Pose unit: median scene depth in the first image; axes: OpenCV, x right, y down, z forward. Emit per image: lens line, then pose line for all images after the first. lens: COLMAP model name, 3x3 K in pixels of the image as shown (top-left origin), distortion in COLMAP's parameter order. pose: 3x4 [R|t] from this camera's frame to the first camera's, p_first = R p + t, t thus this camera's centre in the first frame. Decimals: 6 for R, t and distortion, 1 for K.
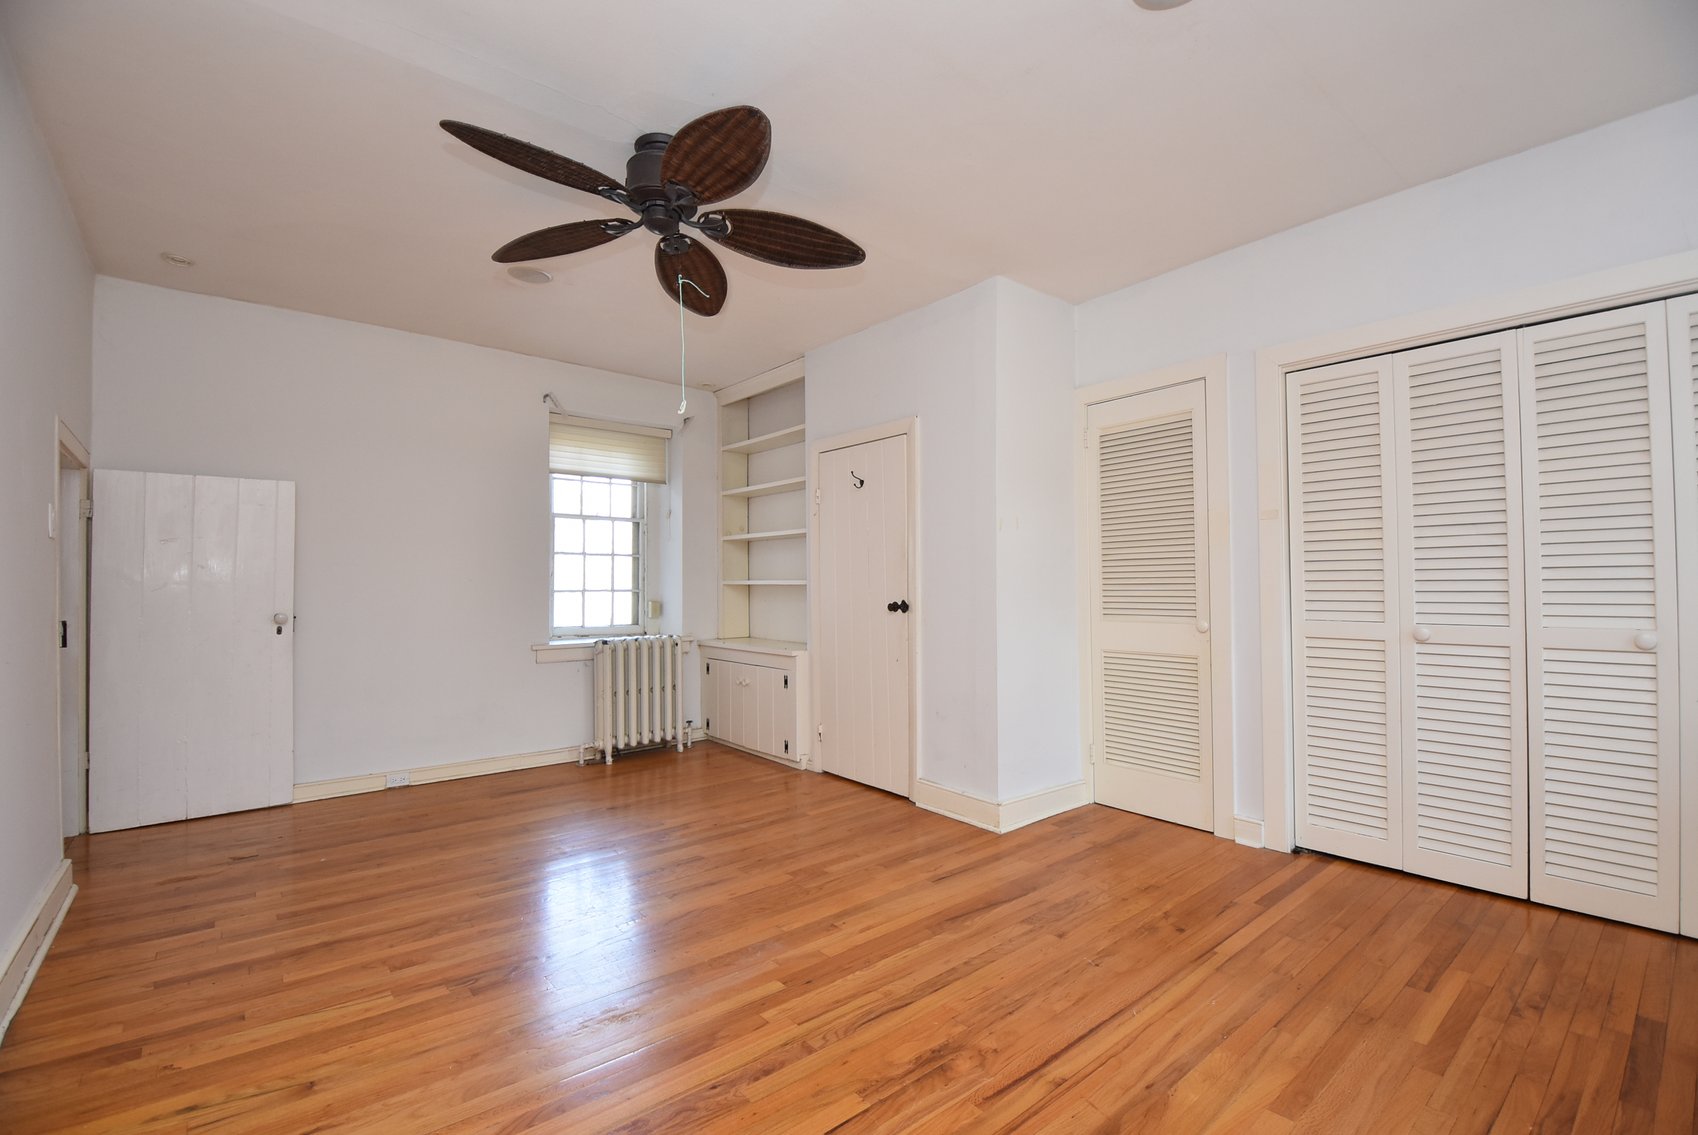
lens RADIAL K [[748.1, 0, 849.0], [0, 748.1, 567.5], [0, 0, 1]] dist [0.026375, -0.033929]
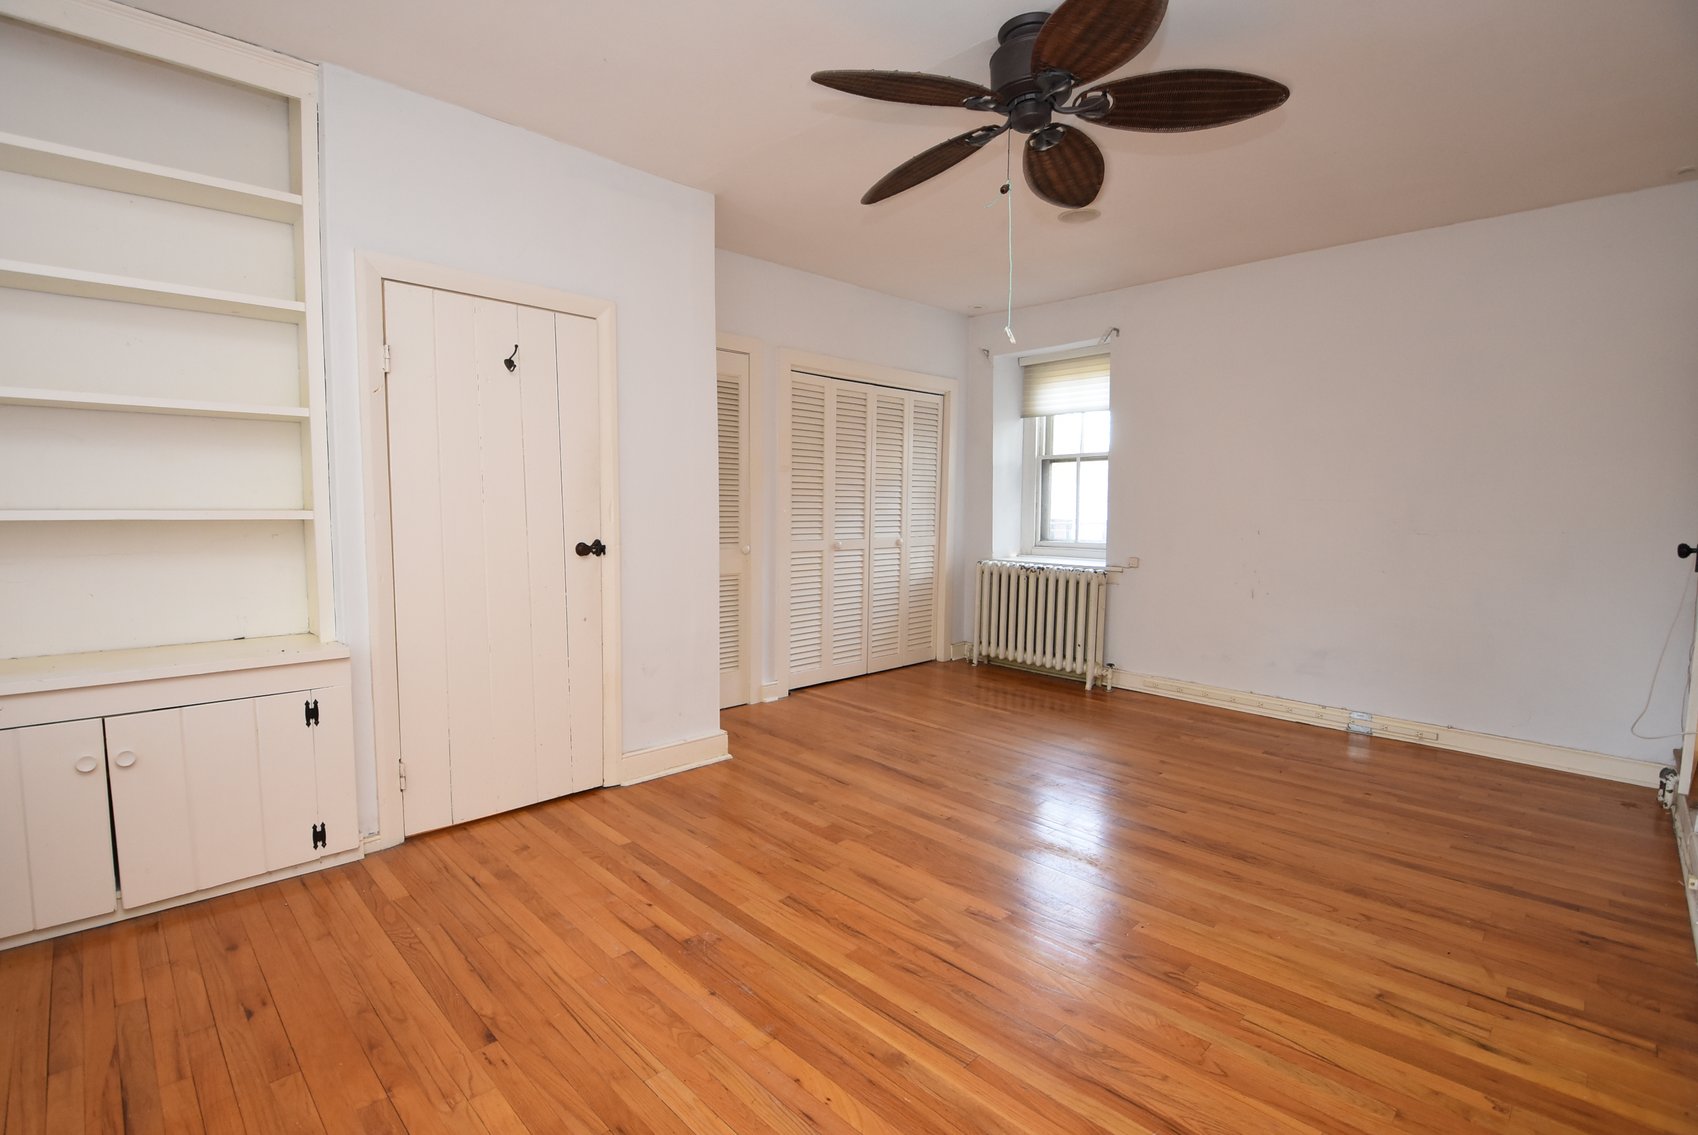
lens RADIAL K [[785.6, 0, 831.9], [0, 785.6, 568.7], [0, 0, 1]] dist [0.022481, -0.037016]
pose [[-0.089921, -0.075916, 0.993051, -1.031429], [-0.033089, 0.996768, 0.073204, 0.008004], [-0.995399, -0.026277, -0.092142, 1.136617]]
